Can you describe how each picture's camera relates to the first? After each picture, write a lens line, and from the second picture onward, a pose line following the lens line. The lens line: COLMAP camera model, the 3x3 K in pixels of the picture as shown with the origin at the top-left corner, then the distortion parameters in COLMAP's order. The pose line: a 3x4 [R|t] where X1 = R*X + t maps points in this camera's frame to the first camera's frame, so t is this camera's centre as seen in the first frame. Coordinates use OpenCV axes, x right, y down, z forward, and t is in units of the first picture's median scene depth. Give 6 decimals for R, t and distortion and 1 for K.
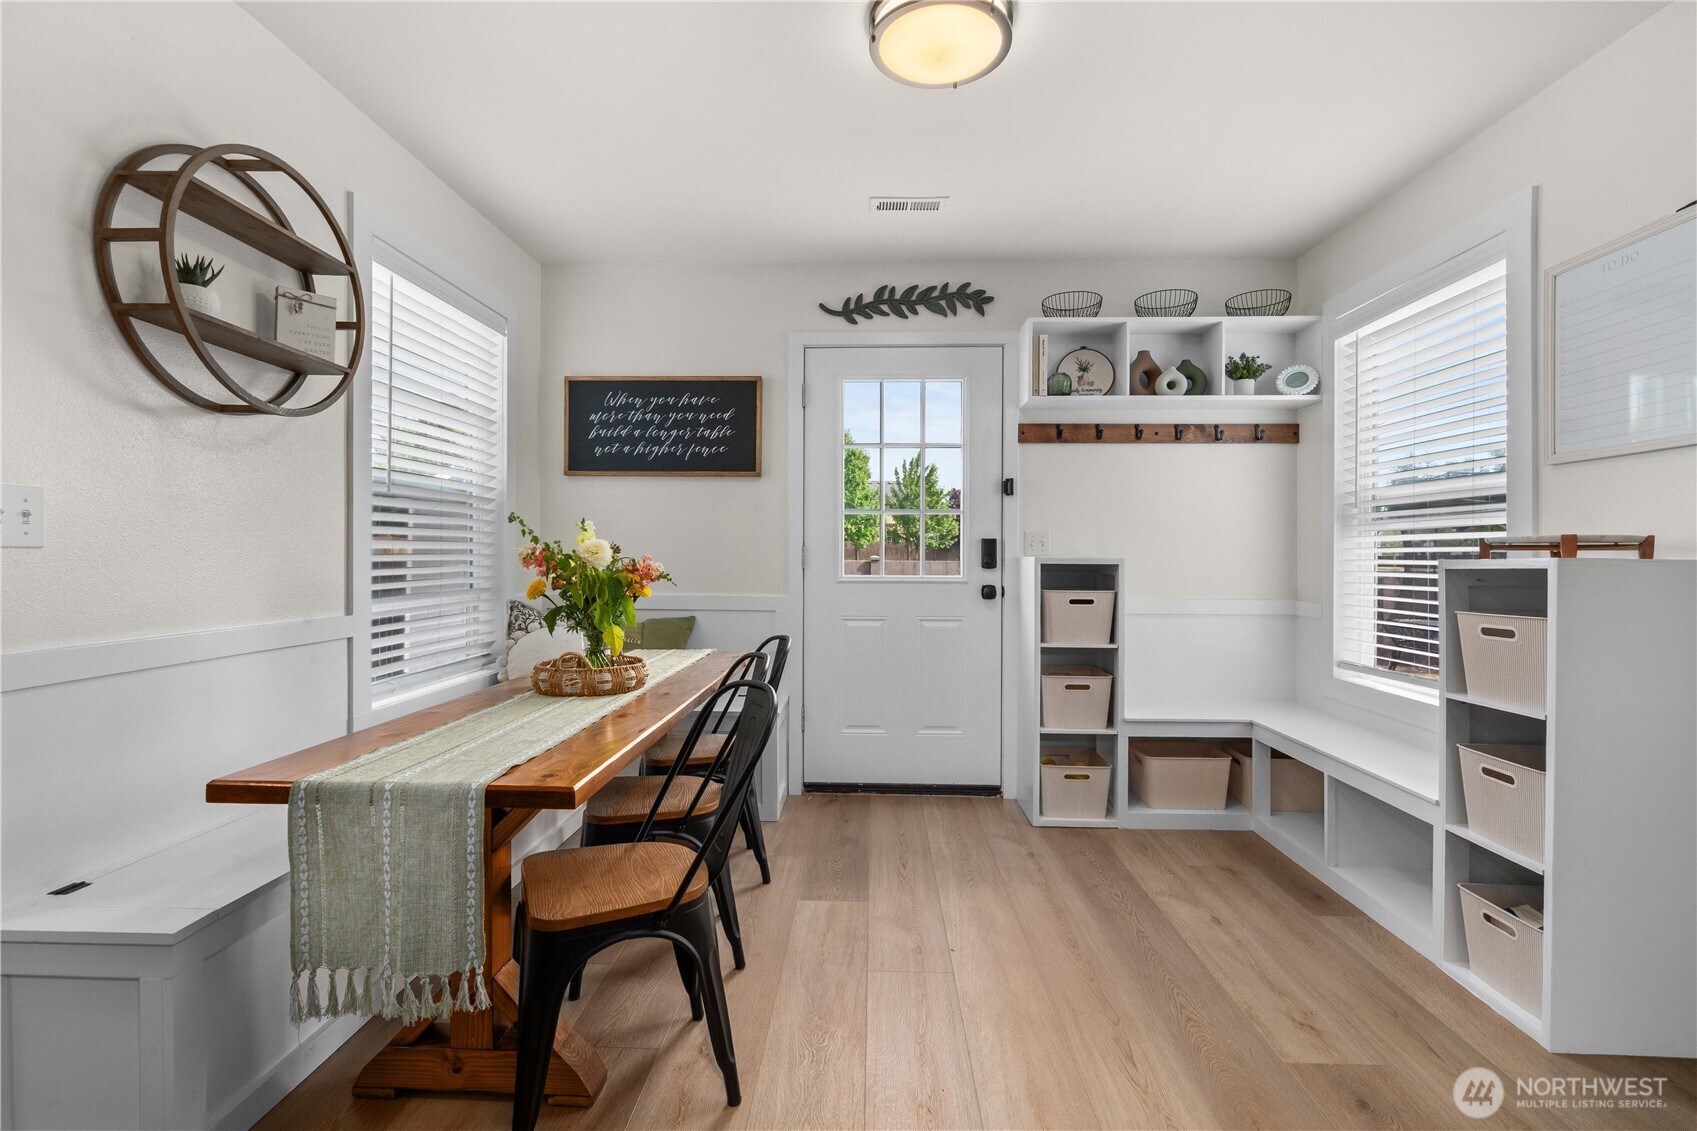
lens RADIAL K [[785.0, 0, 856.6], [0, 785.0, 561.5], [0, 0, 1]] dist [-0.001815, 0.001014]
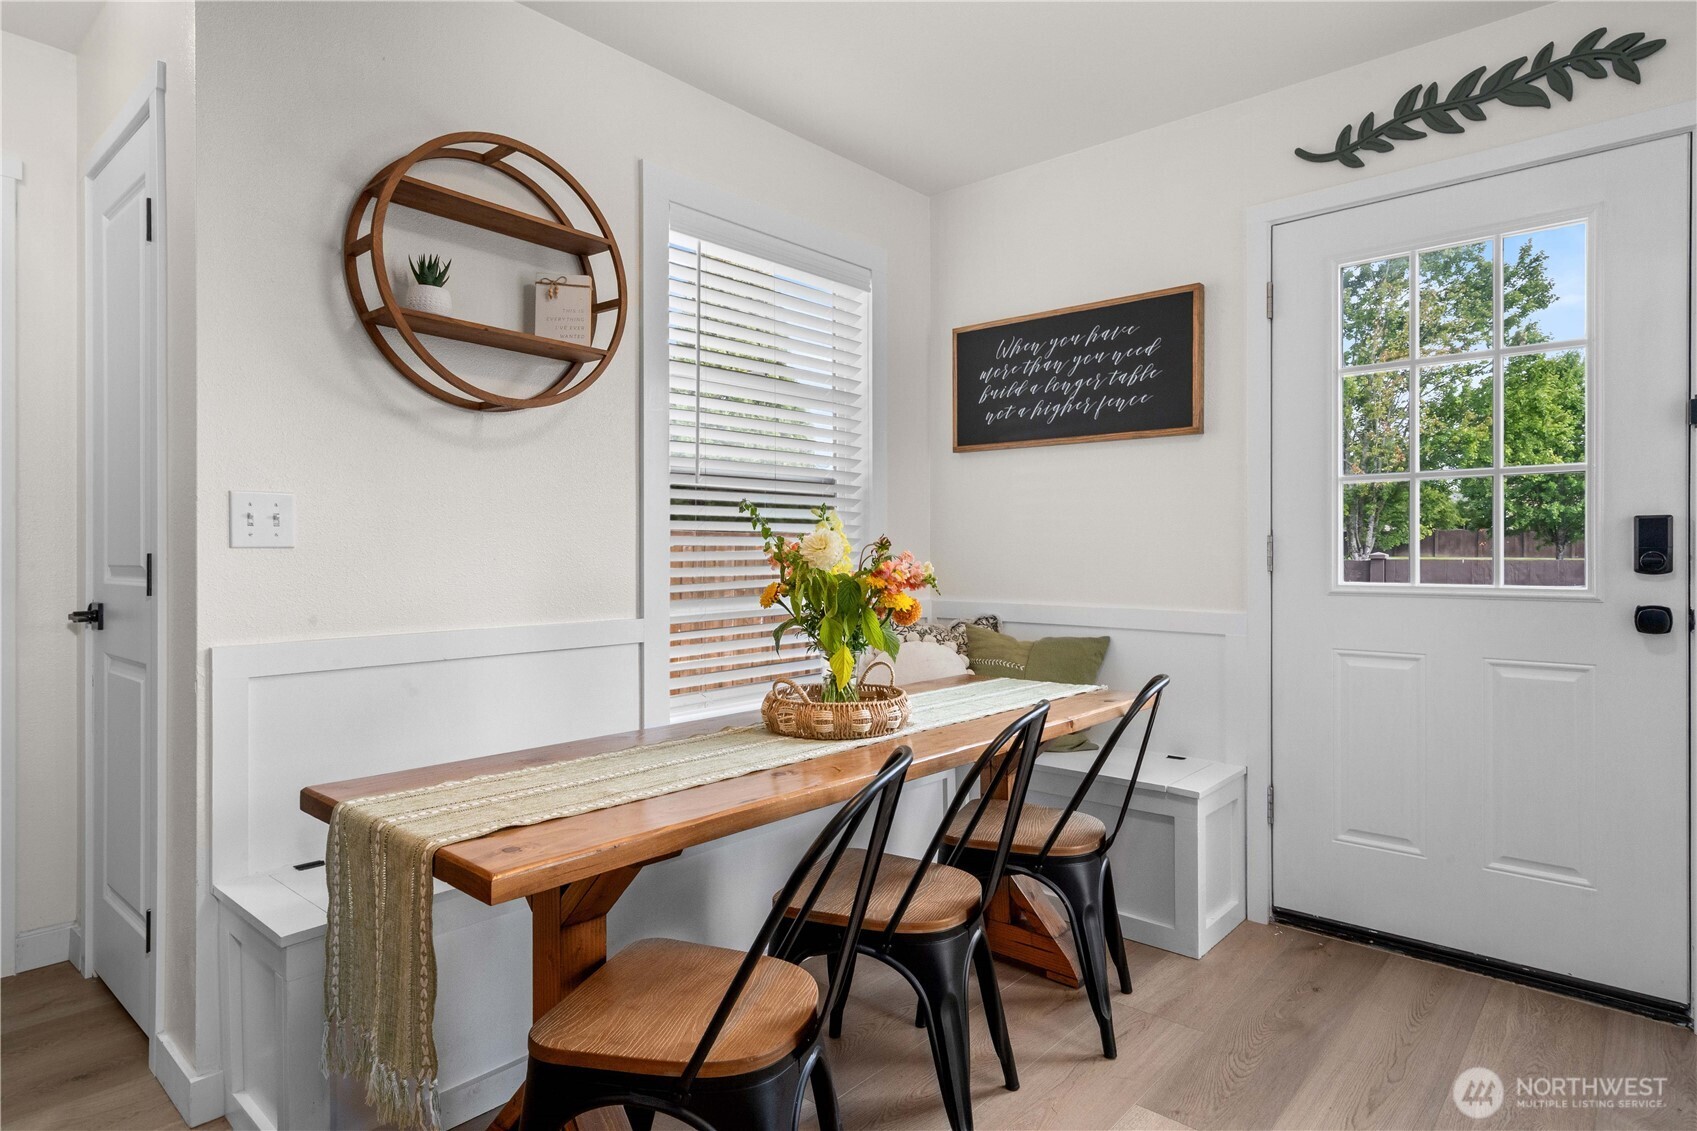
lens RADIAL K [[936.3, 0, 858.1], [0, 936.3, 558.7], [0, 0, 1]] dist [0.004653, 0.001879]
pose [[0.770736, -0.000897, -0.637154, 0.162268], [0.000396, 0.999999, -0.000930, -0.000630], [0.637155, 0.000465, 0.770736, 0.200474]]
